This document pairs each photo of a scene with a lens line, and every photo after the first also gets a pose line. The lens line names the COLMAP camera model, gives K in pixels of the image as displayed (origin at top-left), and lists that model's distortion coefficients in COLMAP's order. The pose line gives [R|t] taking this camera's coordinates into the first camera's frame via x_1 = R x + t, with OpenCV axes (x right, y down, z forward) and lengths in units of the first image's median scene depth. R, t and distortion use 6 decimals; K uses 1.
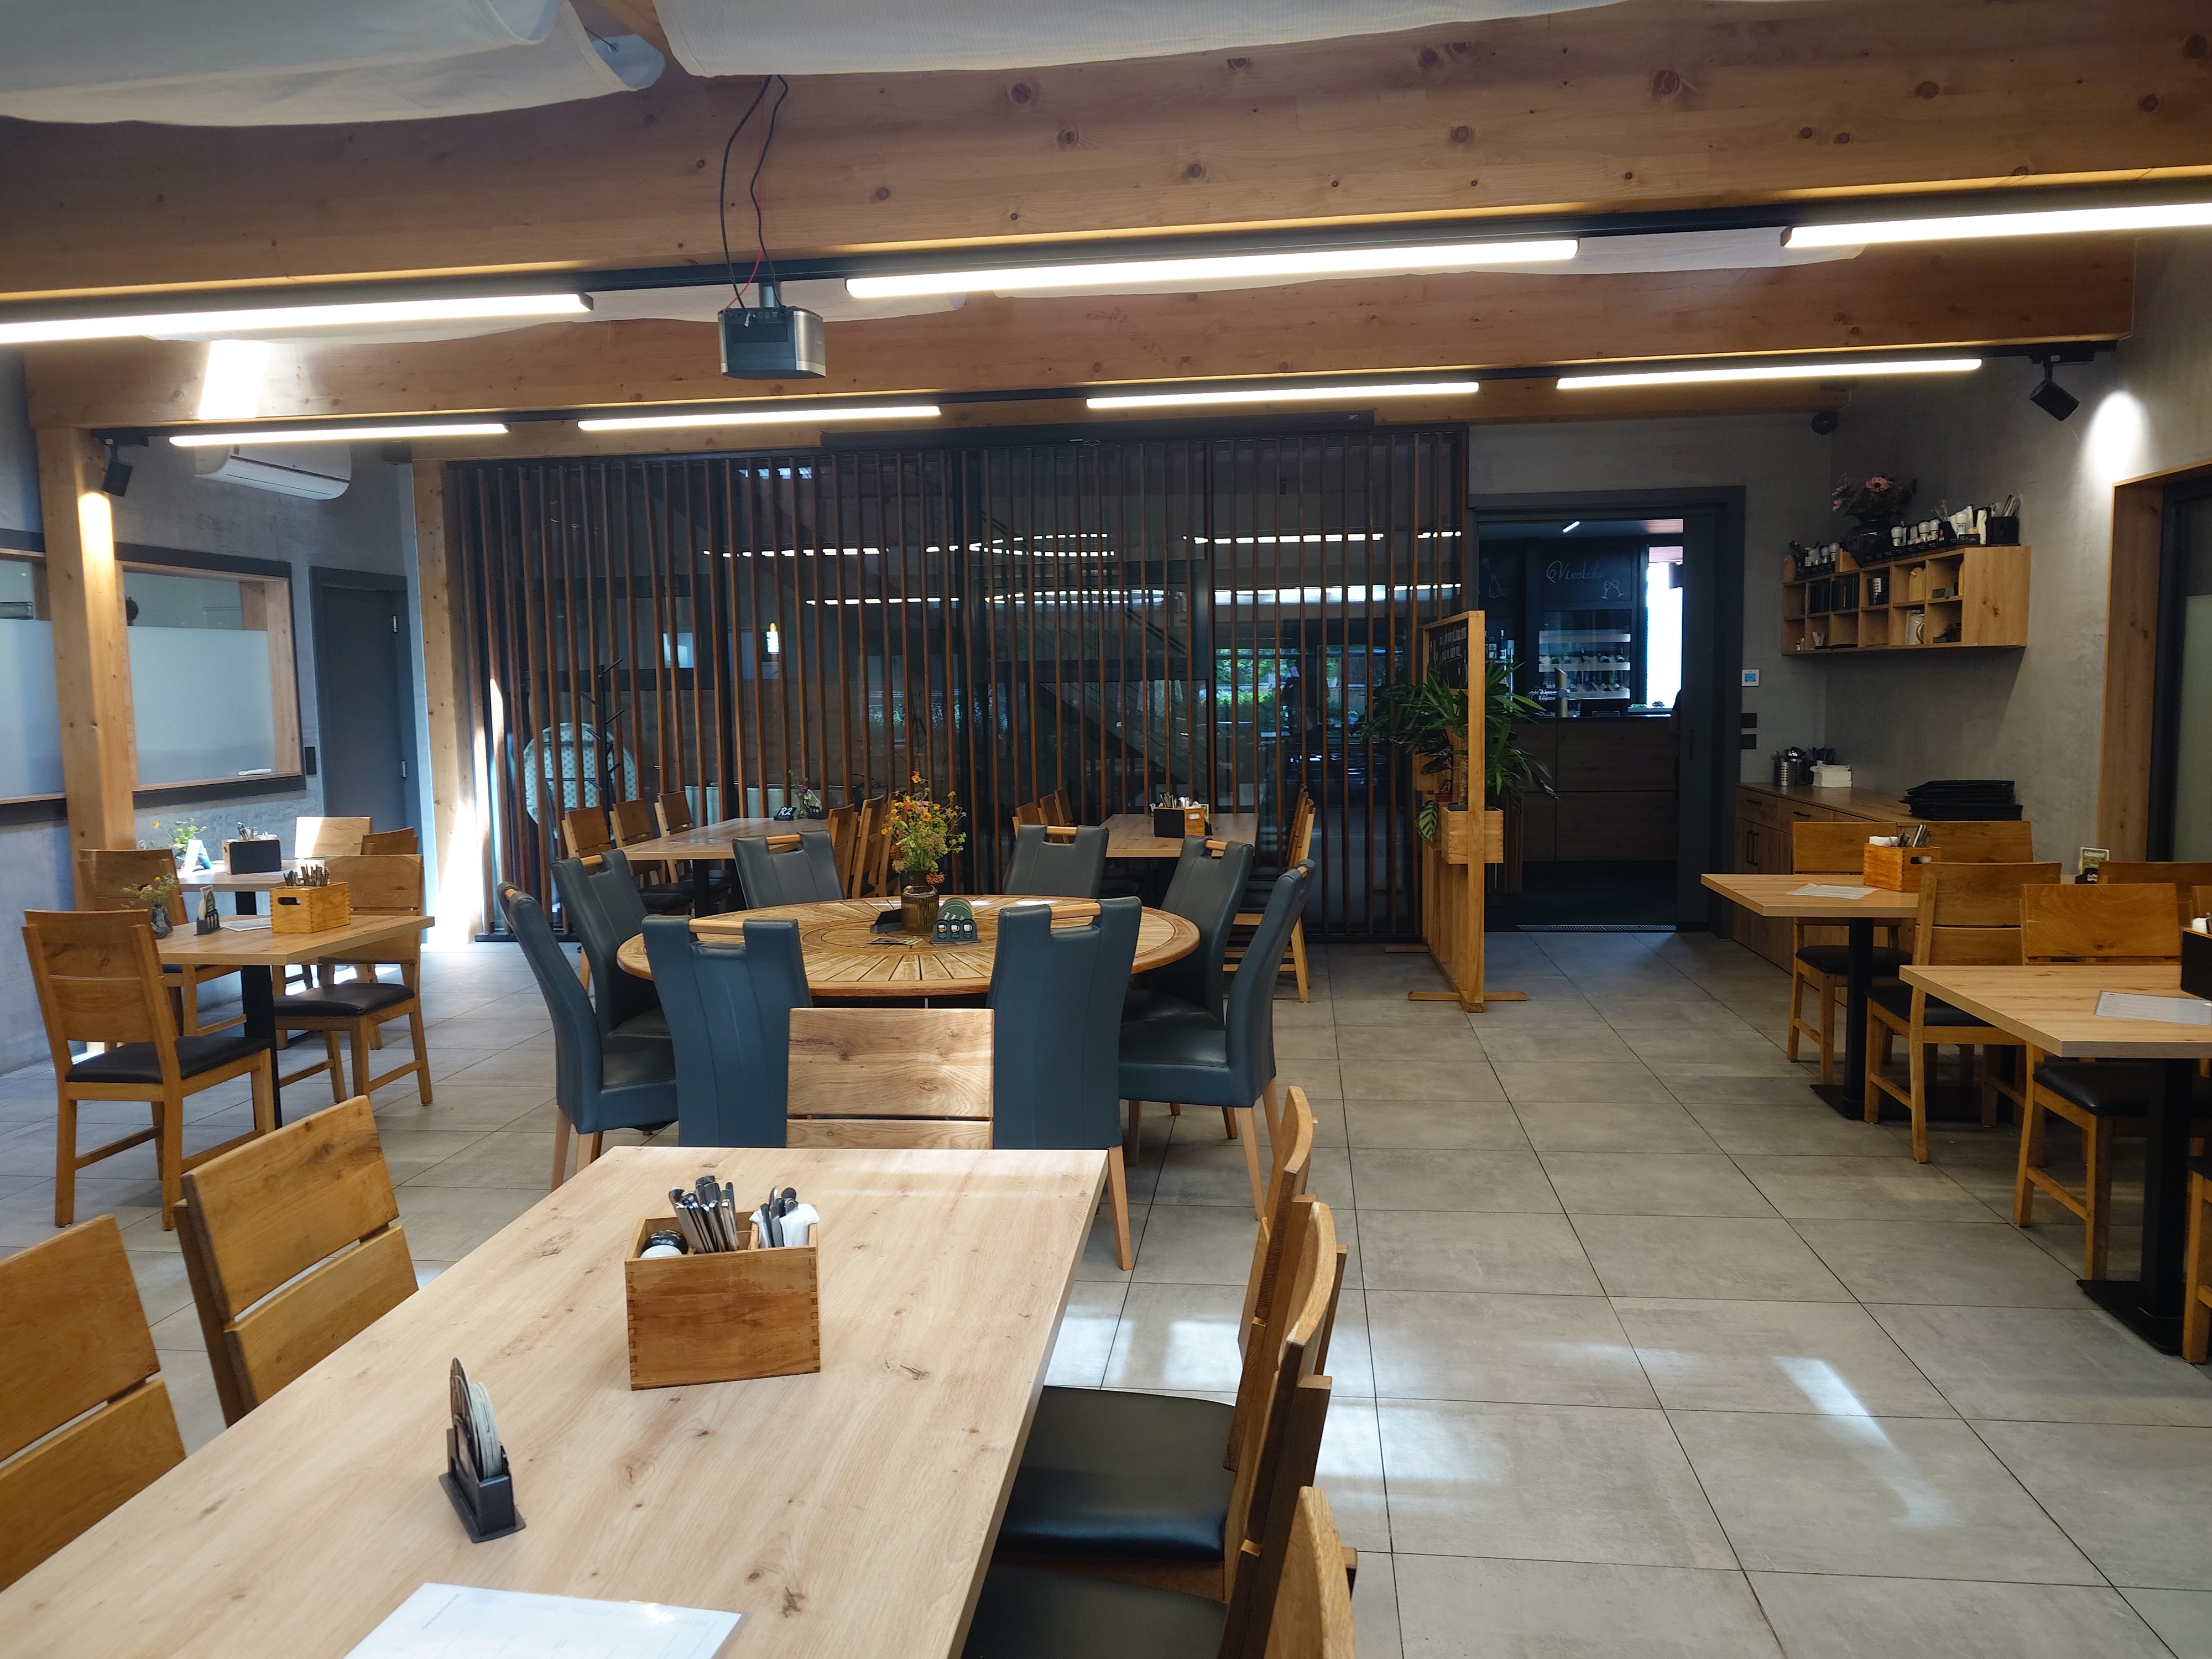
lens RADIAL K [[1539.6, 0, 1103.7], [0, 1539.6, 817.8], [0, 0, 1]] dist [0.000691, -0.006440]
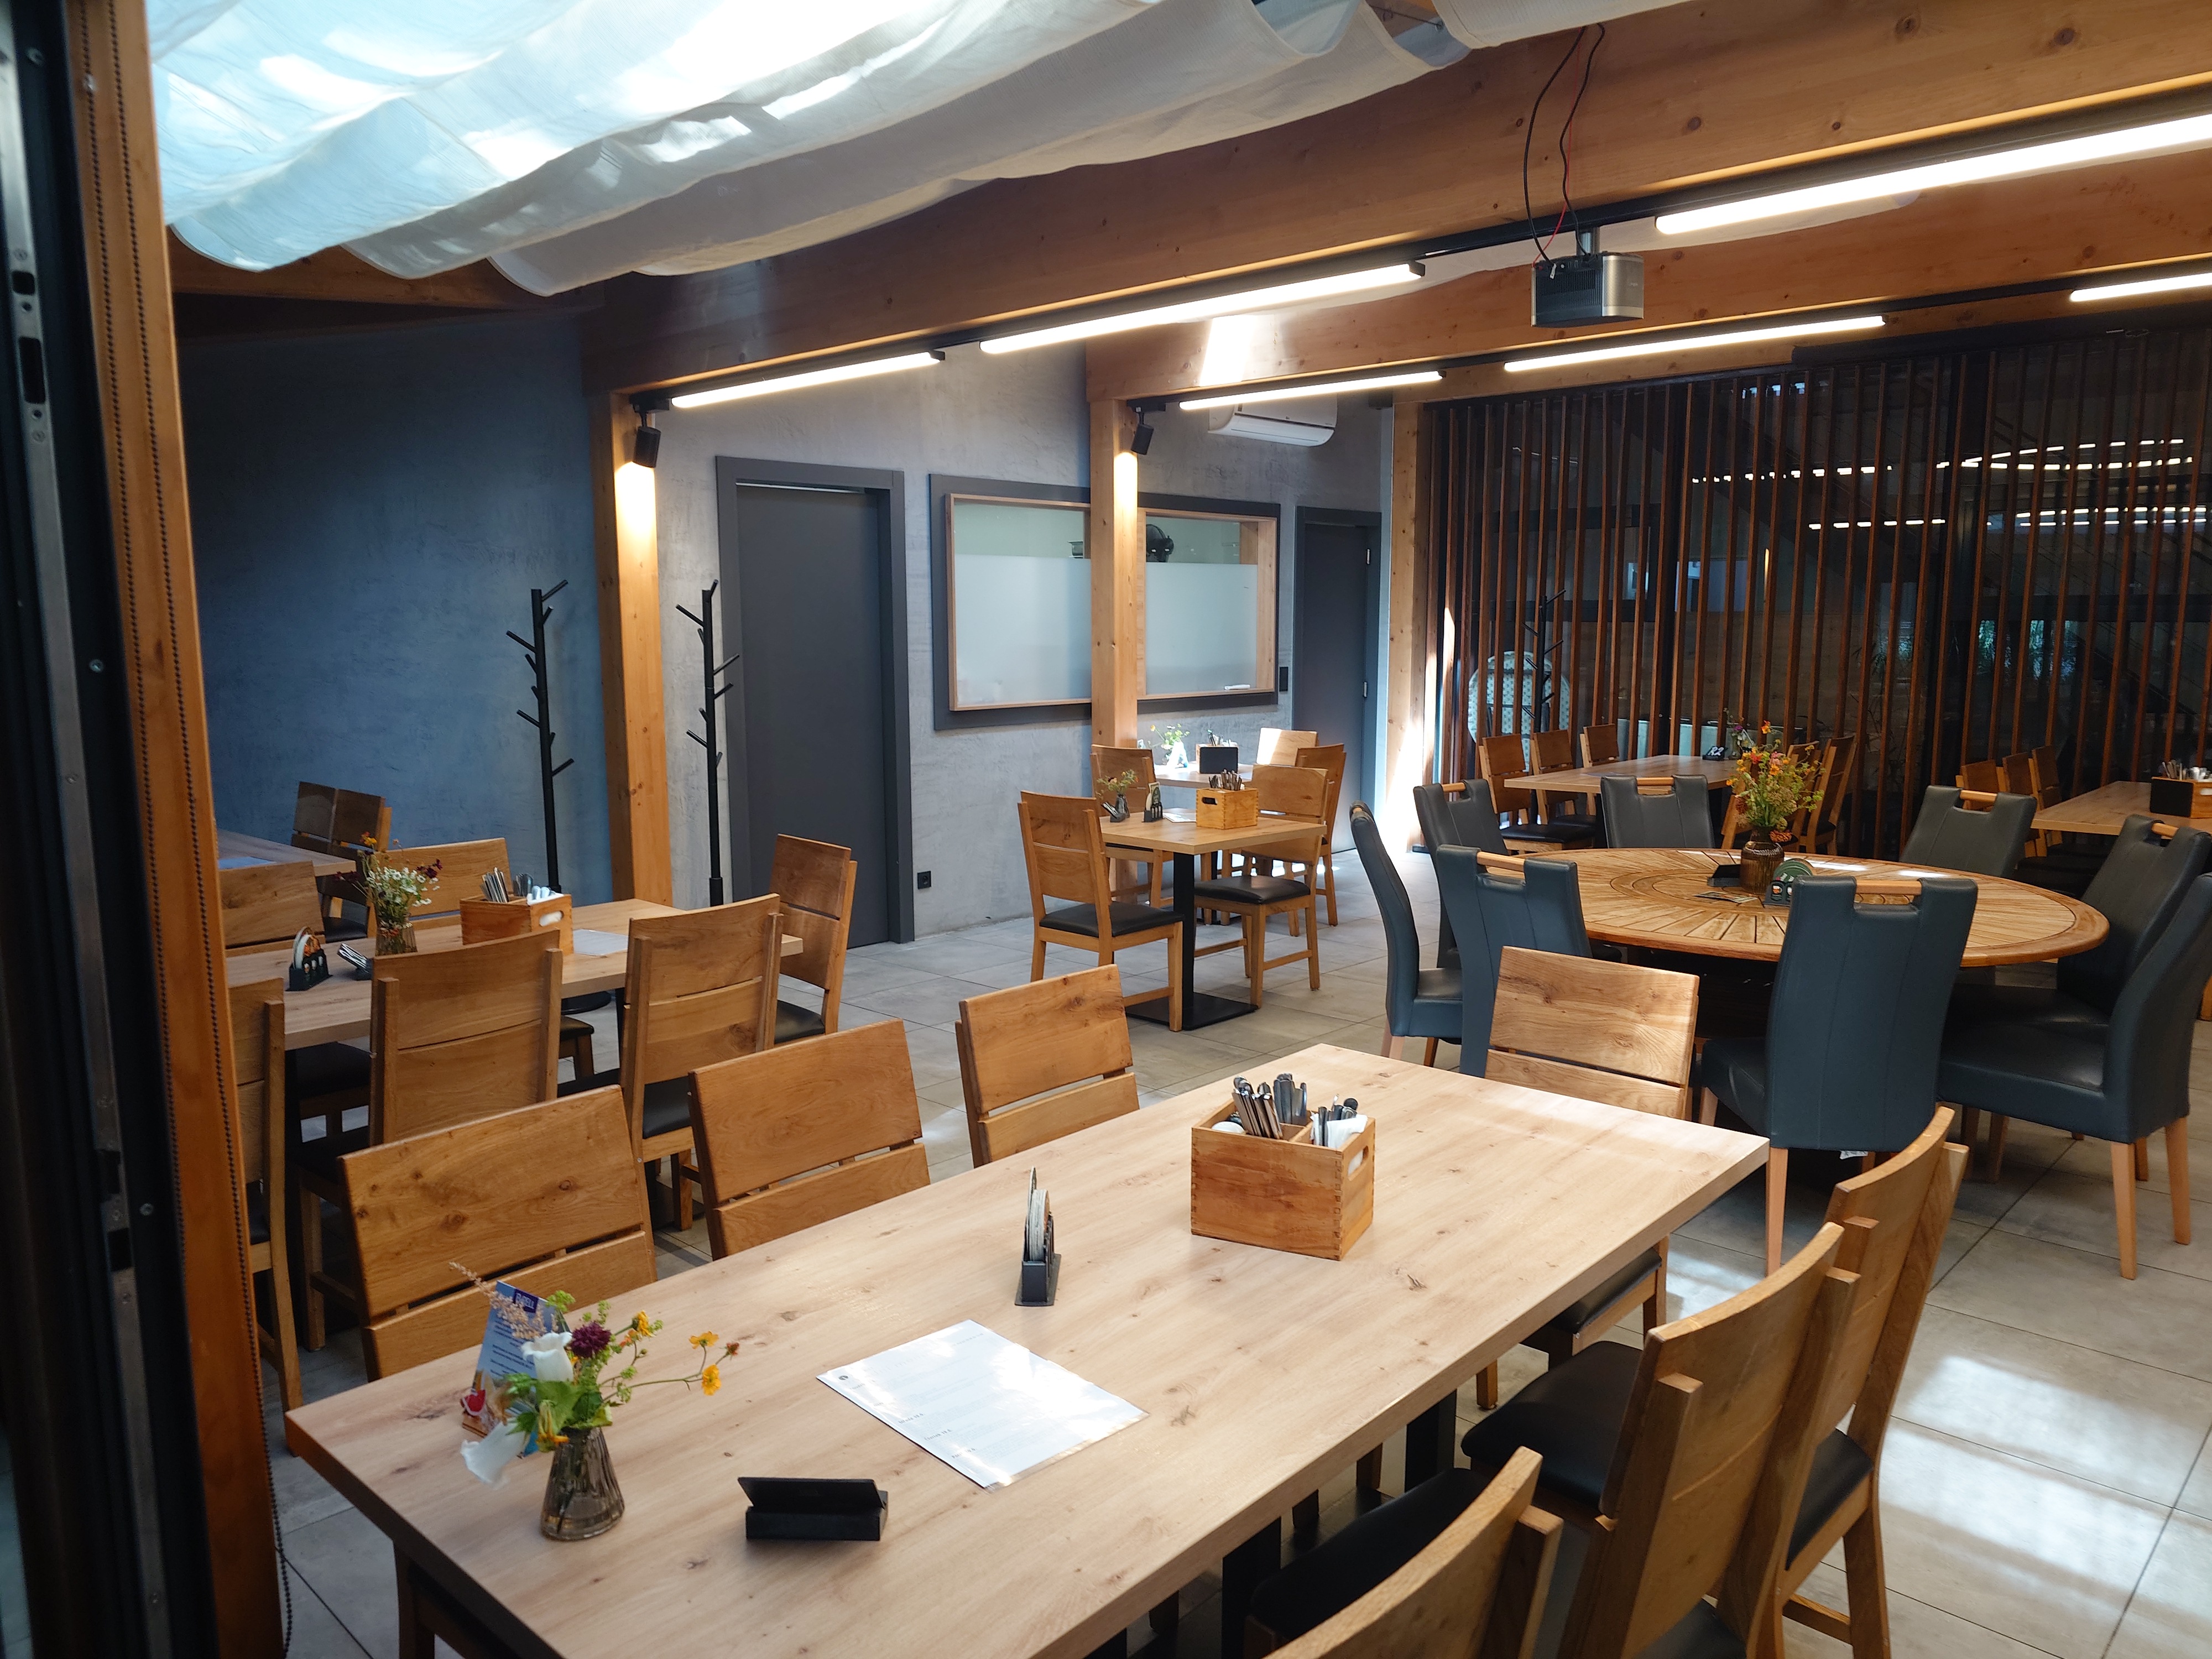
lens RADIAL K [[1539.4, 0, 1106.0], [0, 1539.4, 829.5], [0, 0, 1]] dist [-0.008637, -0.006081]
pose [[0.803748, 0.097048, -0.587002, 0.103452], [-0.063545, 0.994966, 0.077487, -0.010536], [0.591567, -0.024979, 0.805869, -0.000846]]
